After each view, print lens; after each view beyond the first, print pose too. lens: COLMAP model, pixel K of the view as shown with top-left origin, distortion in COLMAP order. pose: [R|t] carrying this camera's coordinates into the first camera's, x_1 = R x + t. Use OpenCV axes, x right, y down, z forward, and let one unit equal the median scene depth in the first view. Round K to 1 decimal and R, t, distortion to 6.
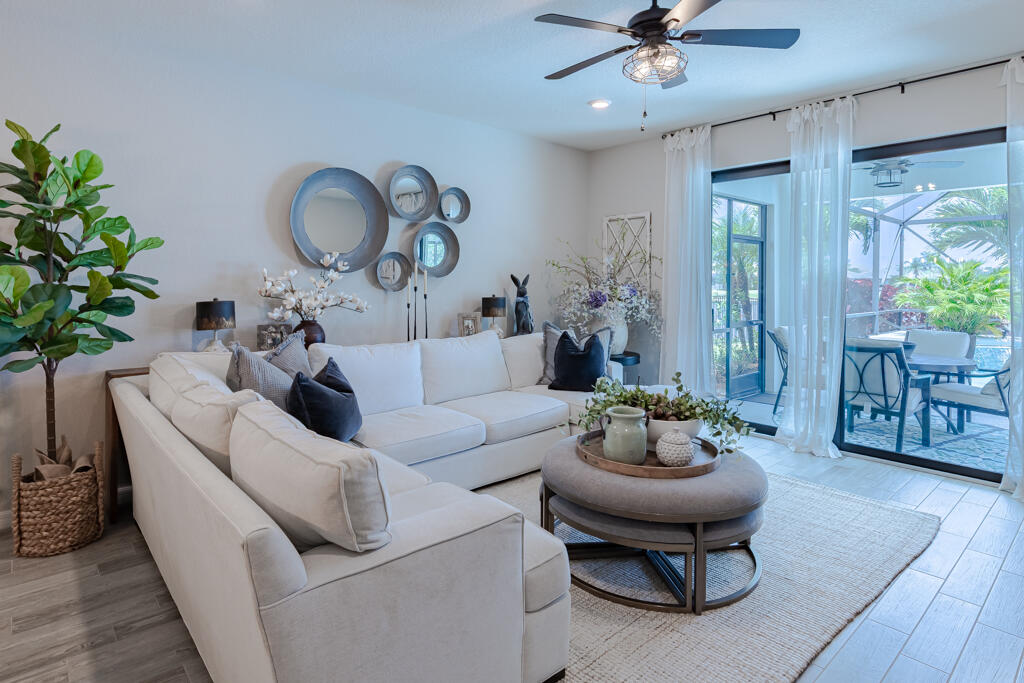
lens RADIAL K [[562.9, 0, 507.5], [0, 562.9, 289.5], [0, 0, 1]] dist [0.003465, 0.000108]
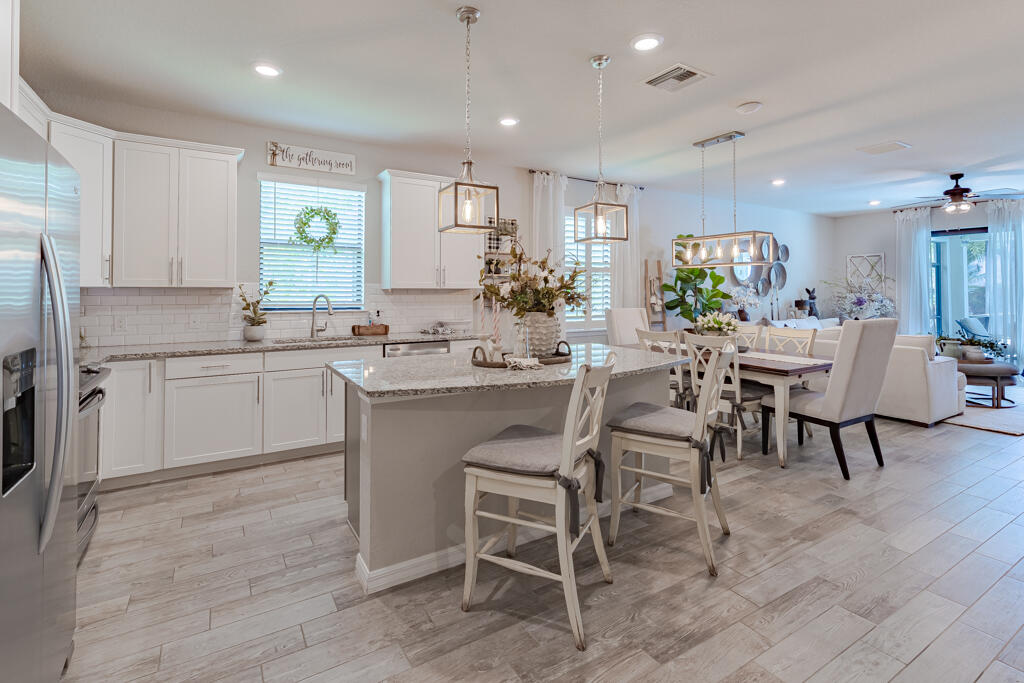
lens RADIAL K [[473.8, 0, 500.2], [0, 473.8, 282.1], [0, 0, 1]] dist [0.007292, 0.000024]
pose [[0.981281, -0.012246, -0.192193, -0.853307], [0.005239, 0.999304, -0.036923, 0.008436], [0.192512, 0.035225, 0.980662, -0.956731]]
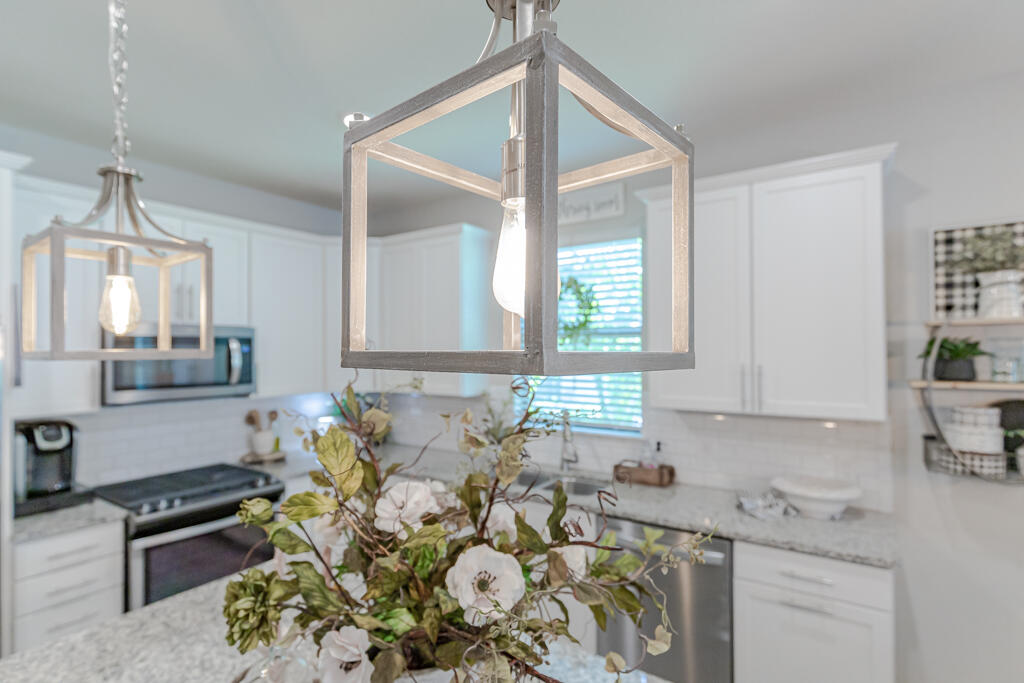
lens RADIAL K [[509.5, 0, 520.8], [0, 509.5, 345.0], [0, 0, 1]] dist [-0.000176, 0.000717]
pose [[0.254702, -0.022476, -0.966758, -0.735599], [-0.005673, 0.999678, -0.024735, -0.076984], [0.967003, 0.011784, 0.254492, -0.286167]]
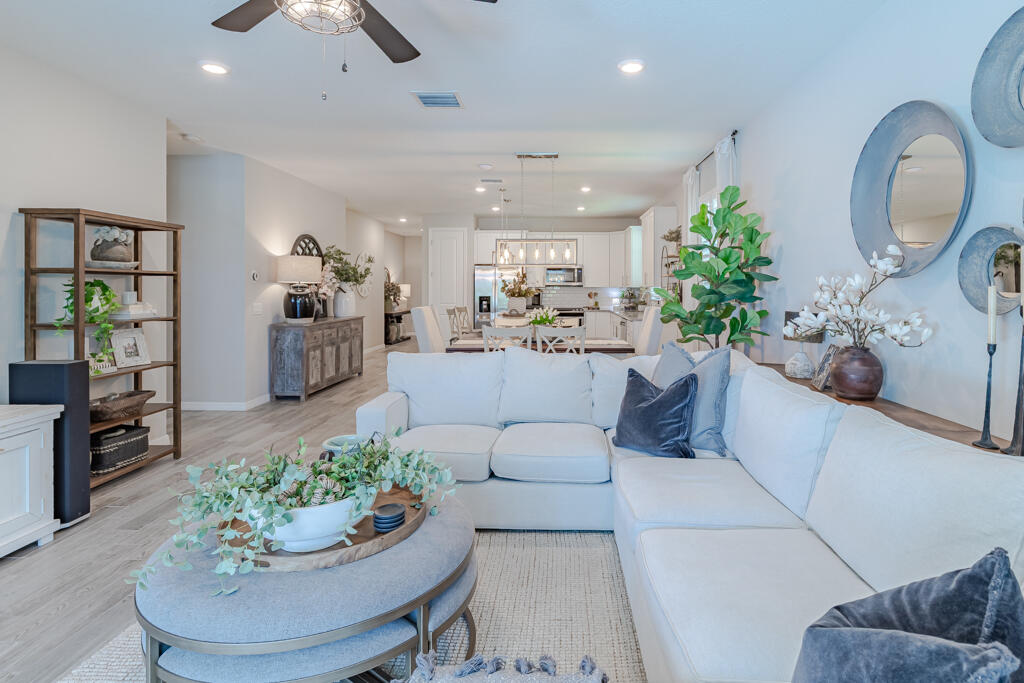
lens RADIAL K [[509.5, 0, 559.0], [0, 509.5, 294.0], [0, 0, 1]] dist [-0.000176, 0.000717]
pose [[-0.660677, -0.000919, -0.750670, 0.340168], [-0.017963, 0.999732, 0.014585, -0.013634], [0.750455, 0.023120, -0.660517, 1.048577]]
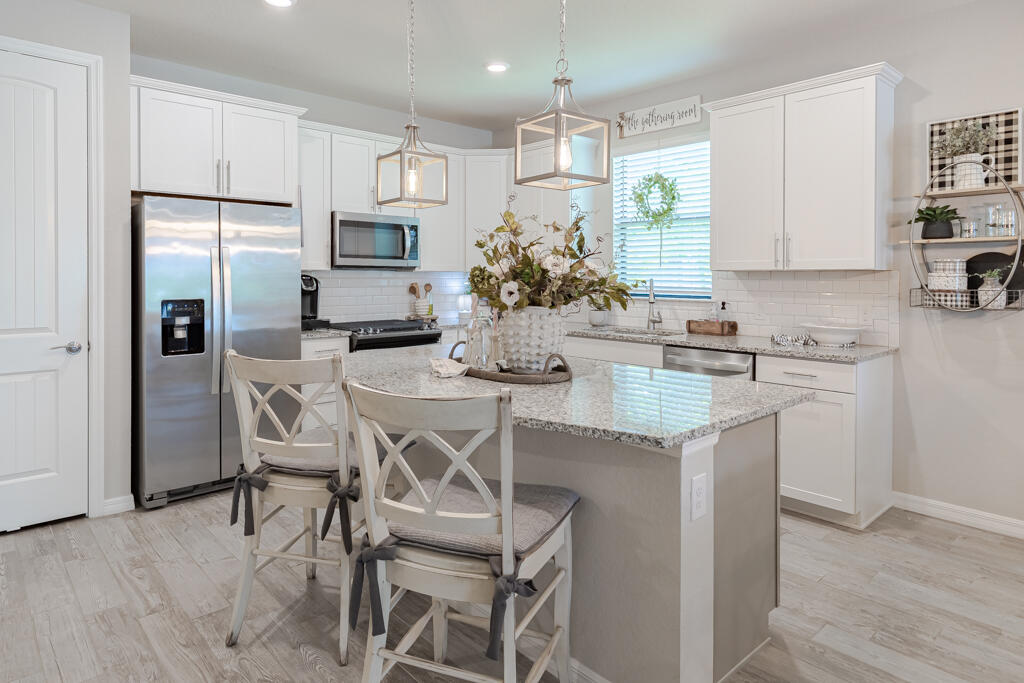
lens RADIAL K [[593.8, 0, 516.0], [0, 593.8, 281.5], [0, 0, 1]] dist [0.000383, 0.003850]
pose [[0.021973, -0.000312, -0.999759, -0.365466], [-0.016191, 0.999869, -0.000668, 0.005172], [0.999627, 0.016202, 0.021965, -0.303421]]
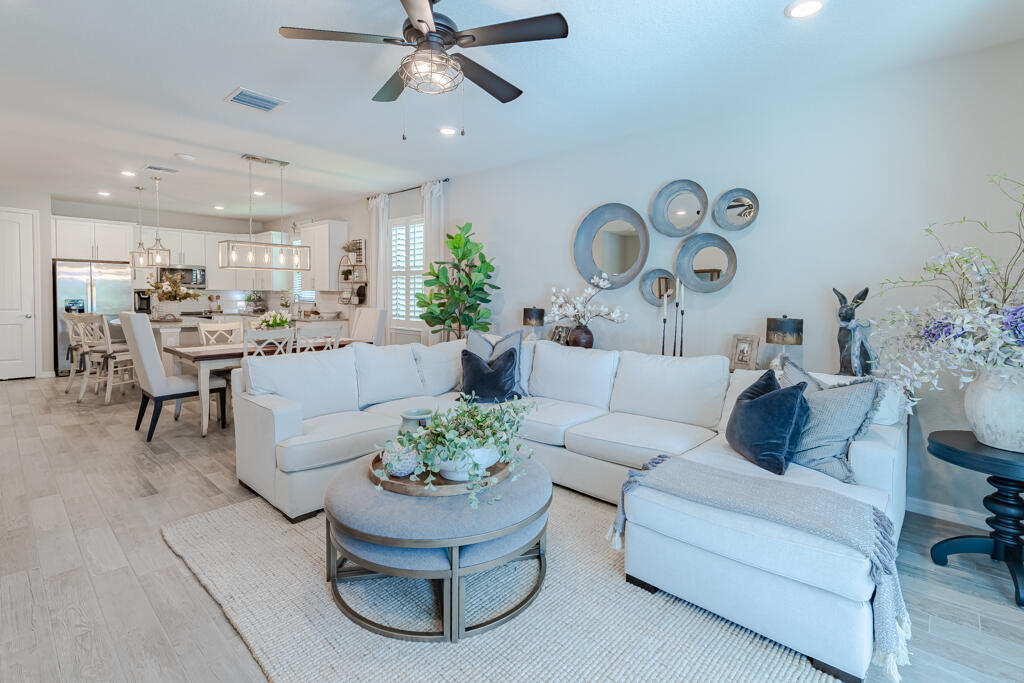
lens RADIAL K [[473.8, 0, 497.2], [0, 473.8, 309.8], [0, 0, 1]] dist [0.007292, 0.000024]
pose [[0.088765, 0.025424, -0.995728, 0.680832], [-0.024045, 0.999438, 0.023375, -0.004719], [0.995762, 0.021867, 0.089327, 0.639626]]
